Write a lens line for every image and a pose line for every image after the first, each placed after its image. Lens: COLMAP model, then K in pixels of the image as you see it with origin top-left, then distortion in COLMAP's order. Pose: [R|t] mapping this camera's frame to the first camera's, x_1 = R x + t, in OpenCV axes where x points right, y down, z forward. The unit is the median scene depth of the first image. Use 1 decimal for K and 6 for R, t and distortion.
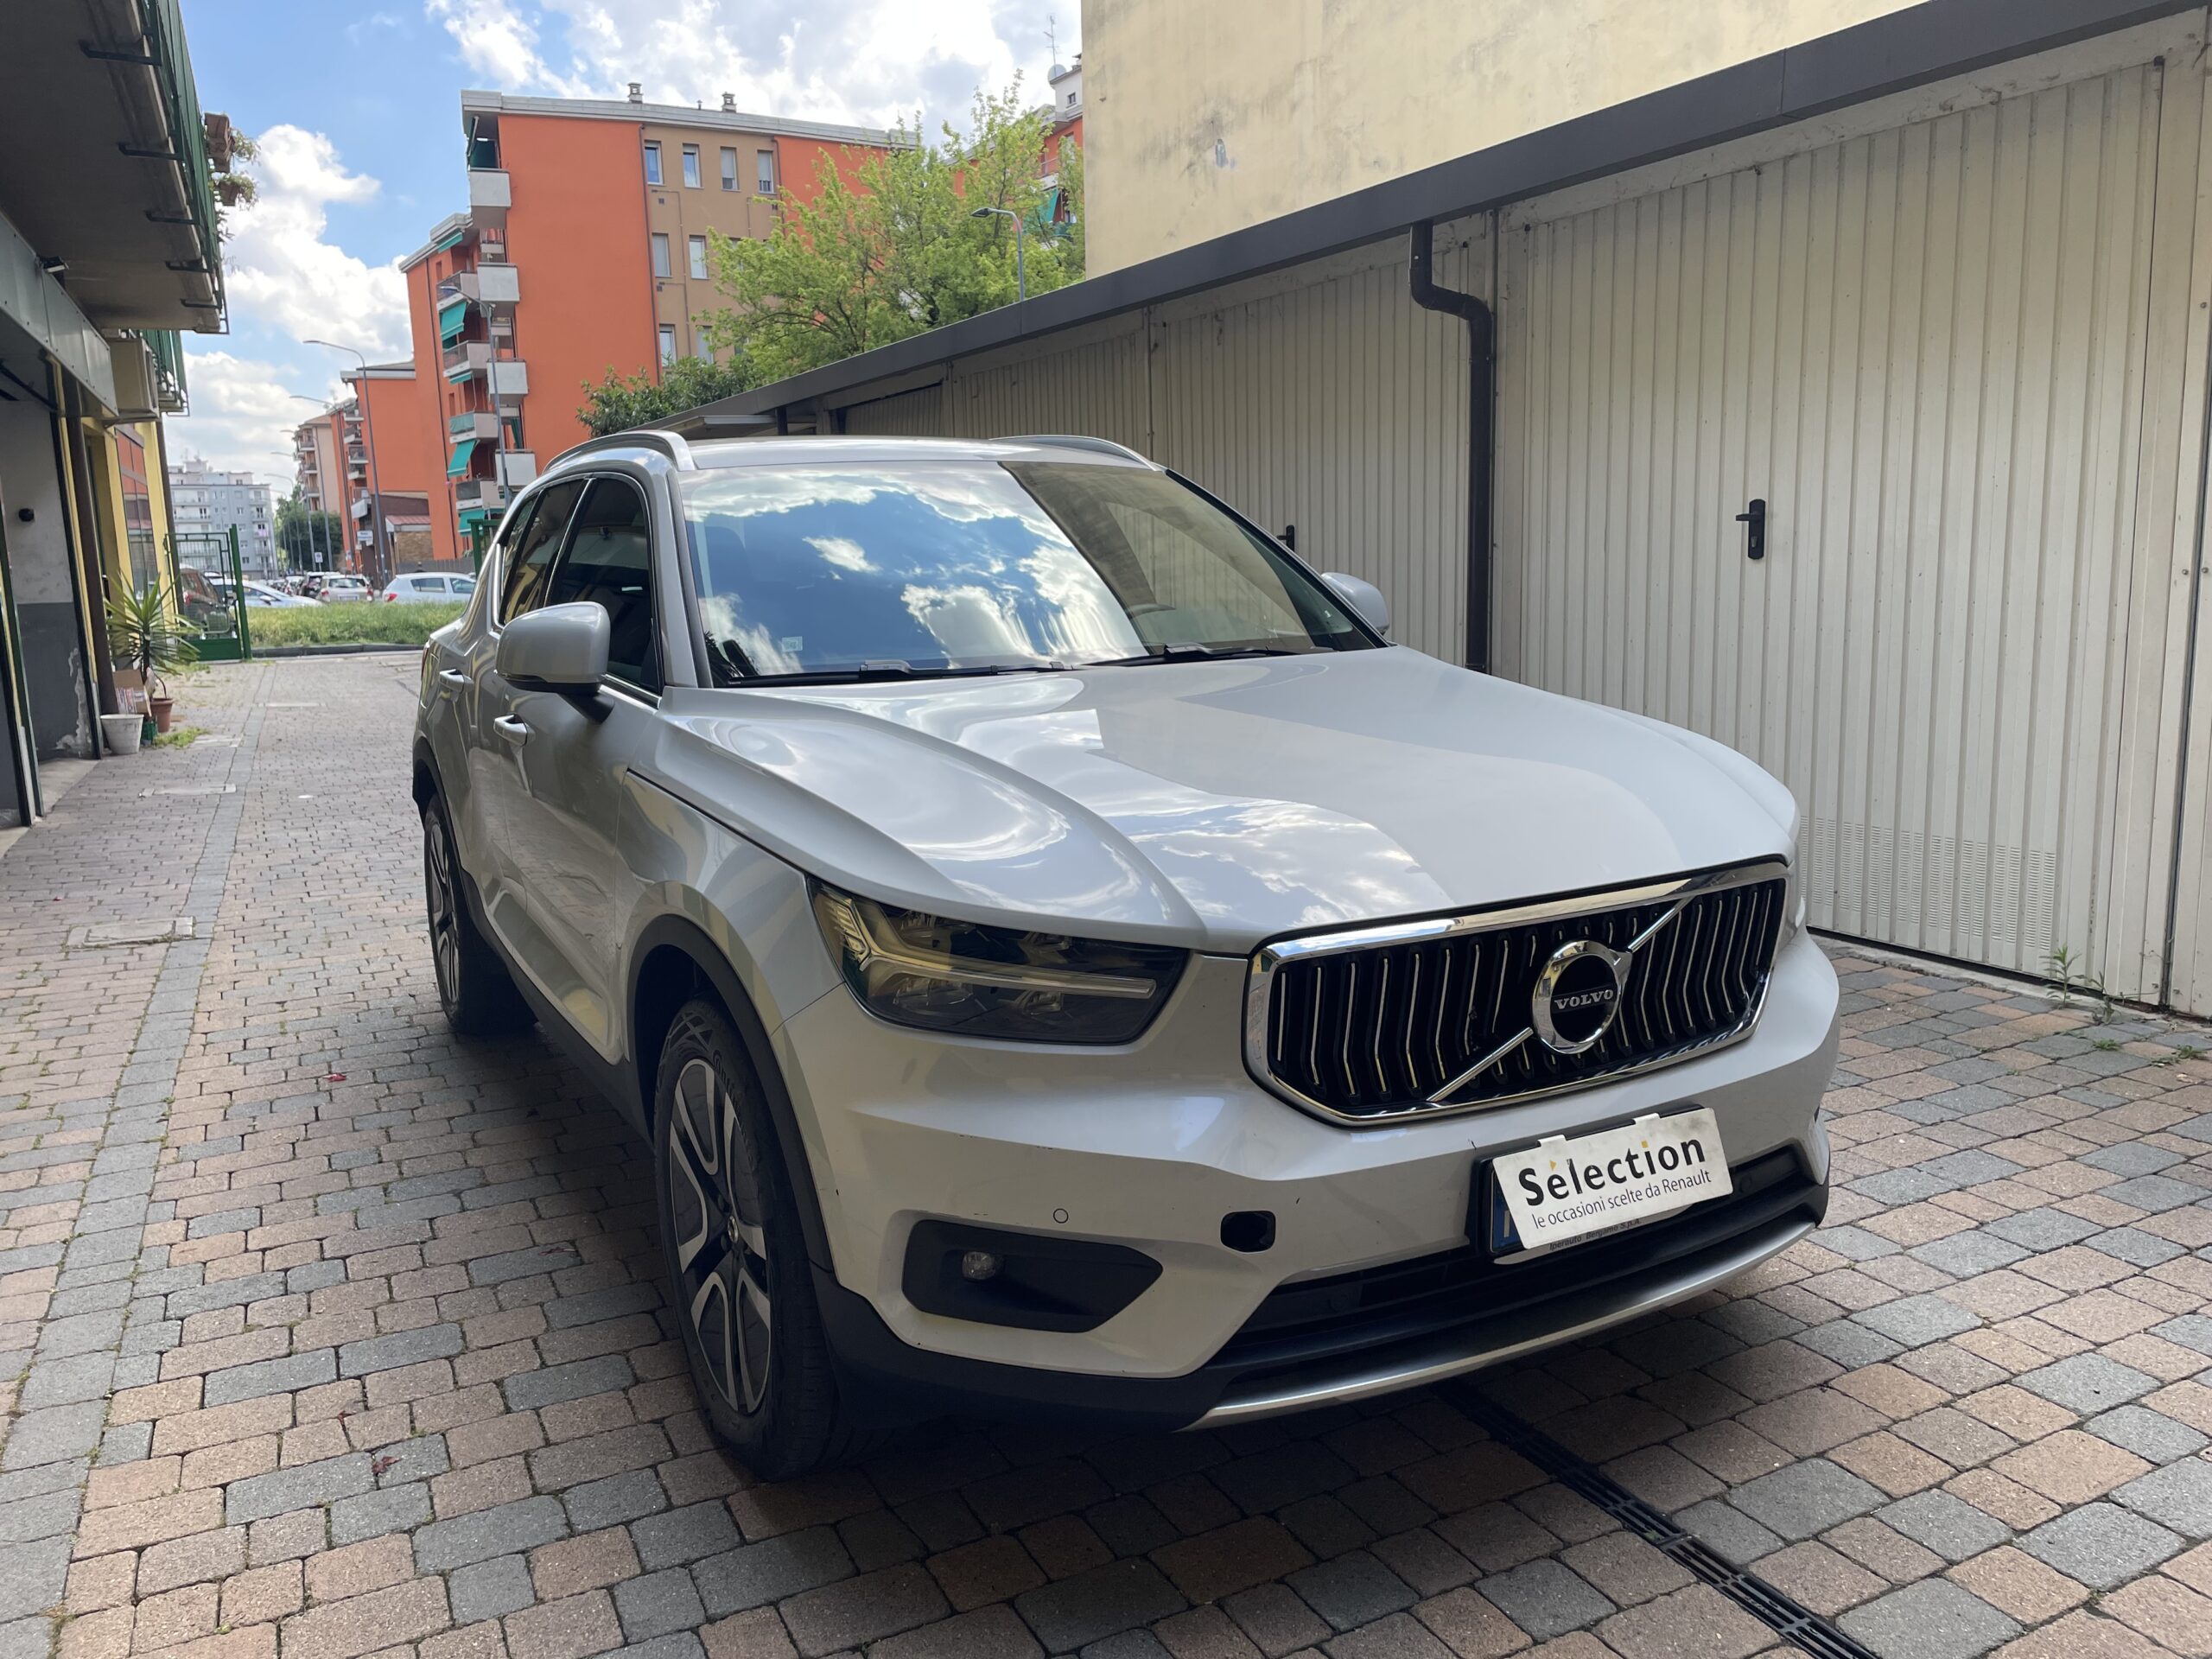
lens RADIAL K [[1669.2, 0, 1098.5], [0, 1669.2, 810.4], [0, 0, 1]] dist [0.088991, -0.110217]
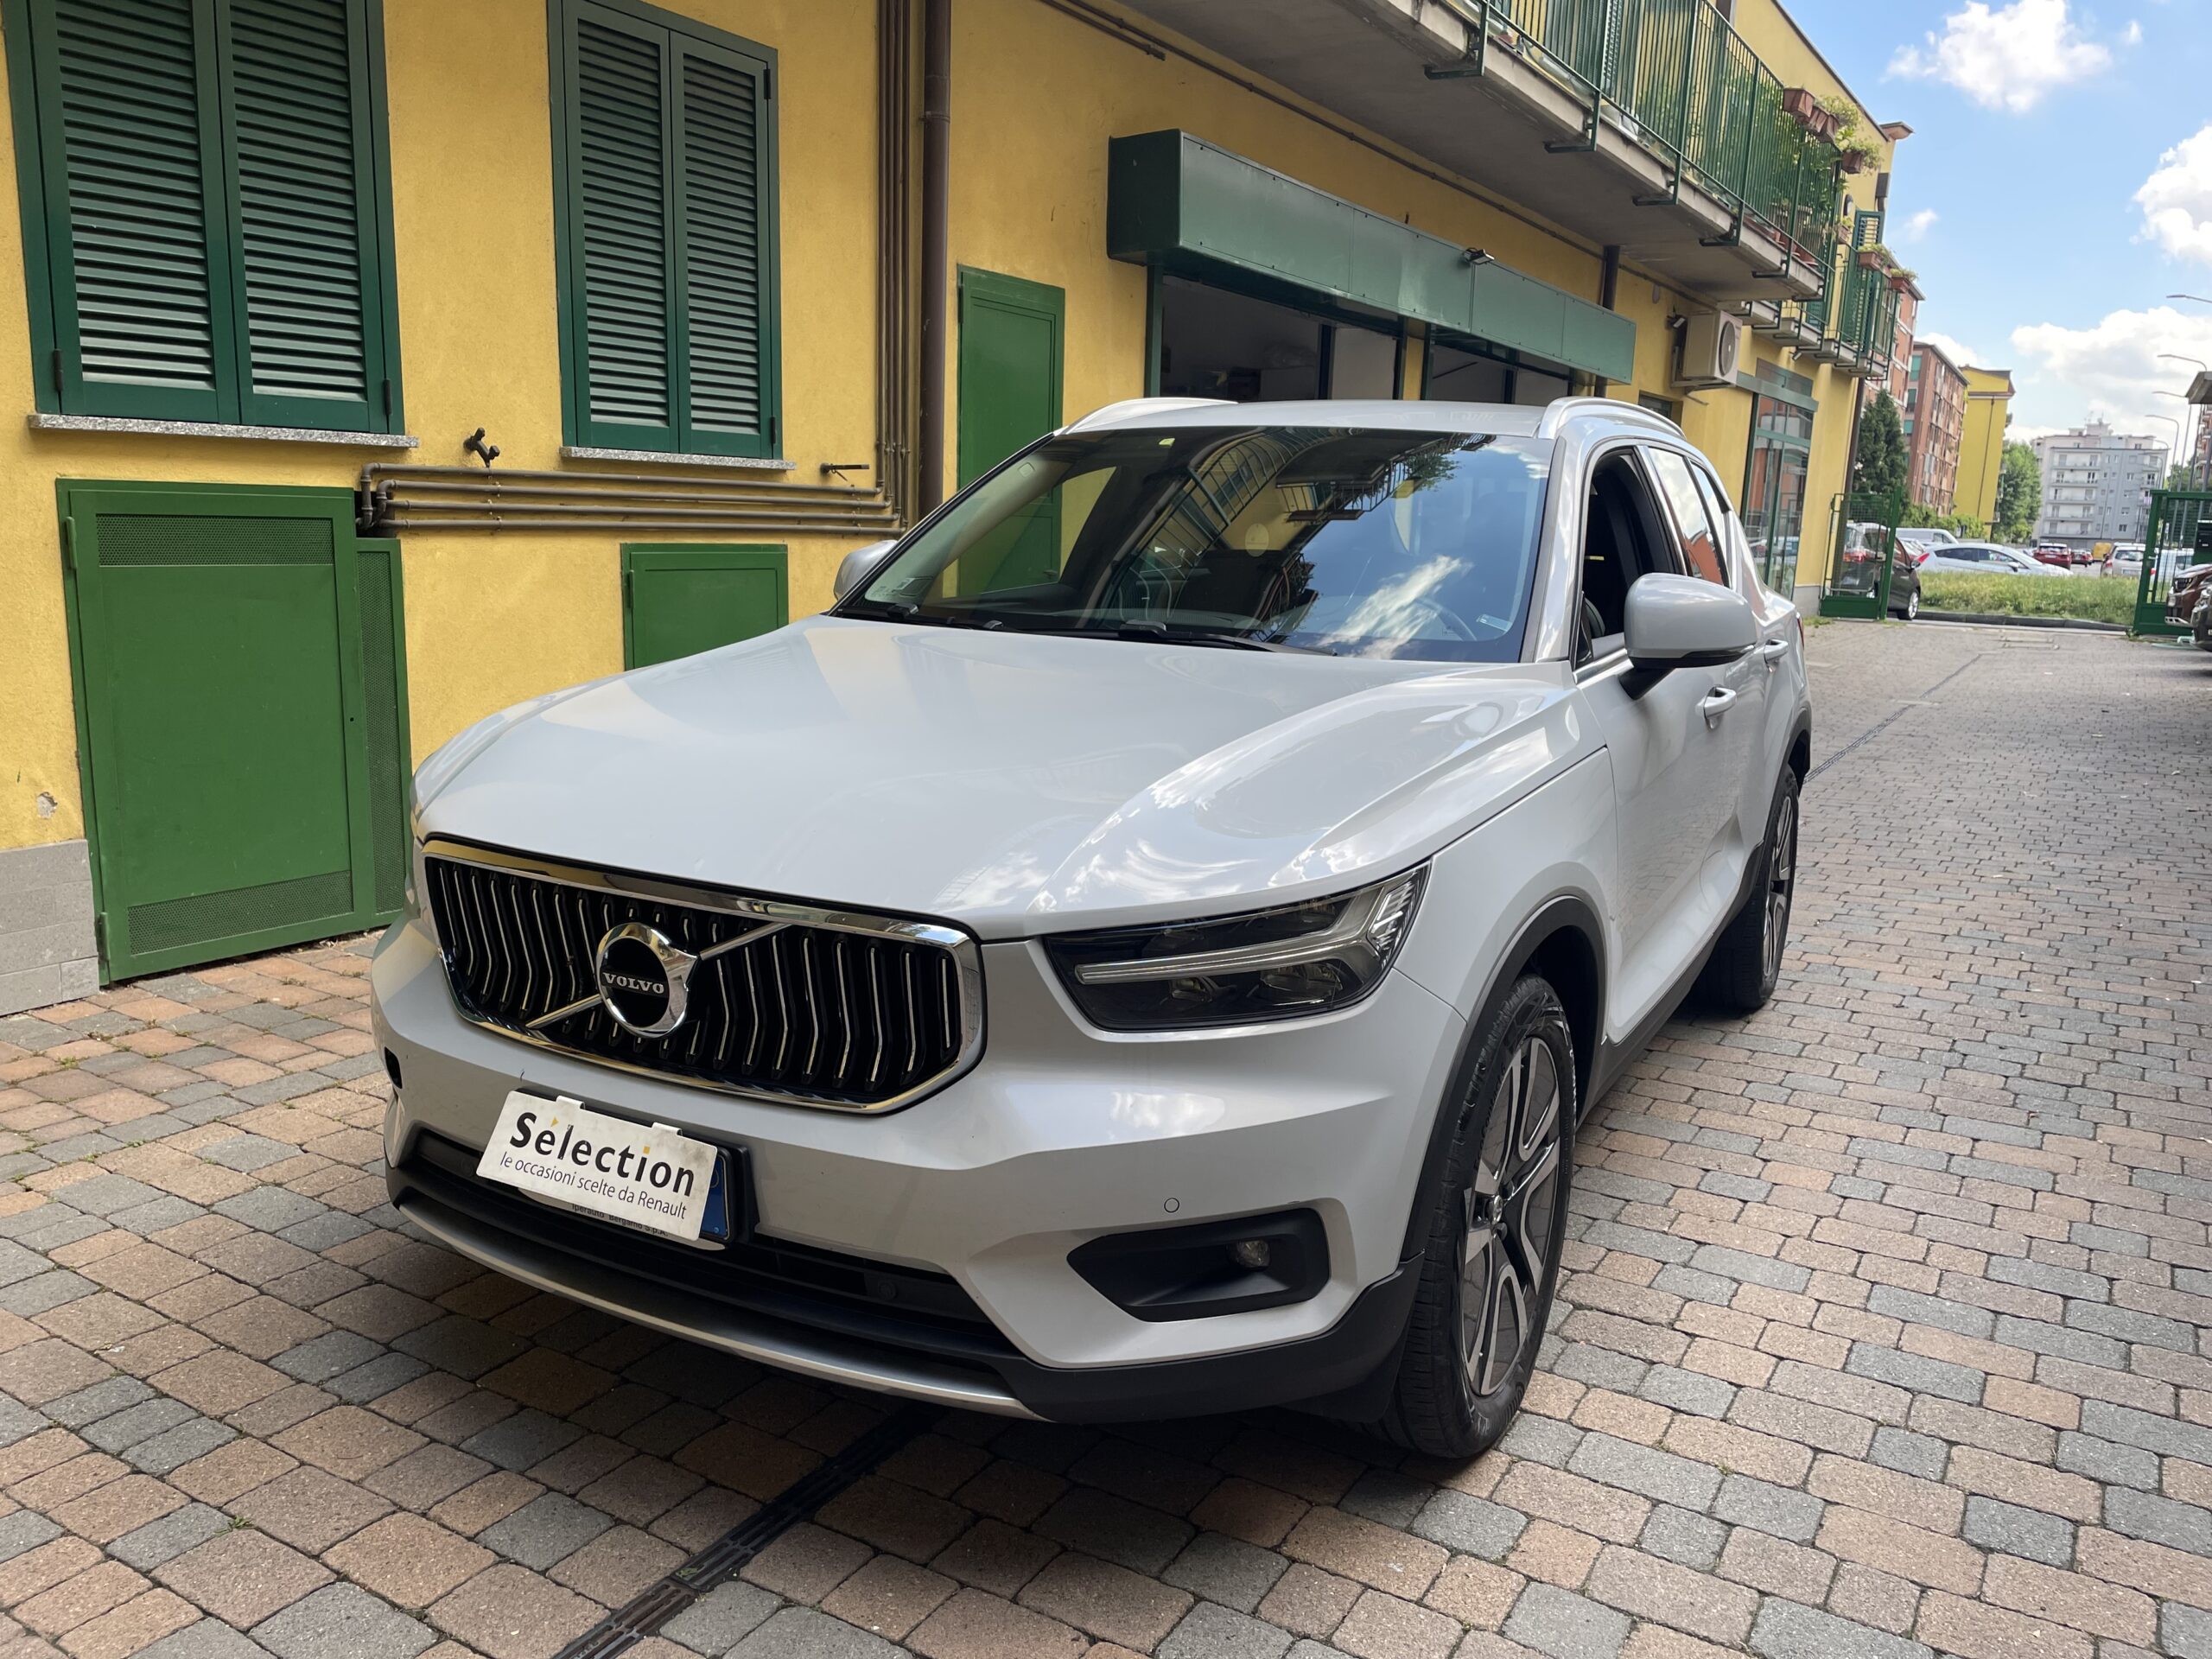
lens RADIAL K [[1669.2, 0, 1124.5], [0, 1669.2, 825.3], [0, 0, 1]] dist [0.088991, -0.110217]
pose [[0.542307, 0.203880, -0.815068, 0.797530], [-0.179977, 0.975782, 0.124333, -0.097912], [0.820678, 0.079267, 0.565866, 0.440396]]
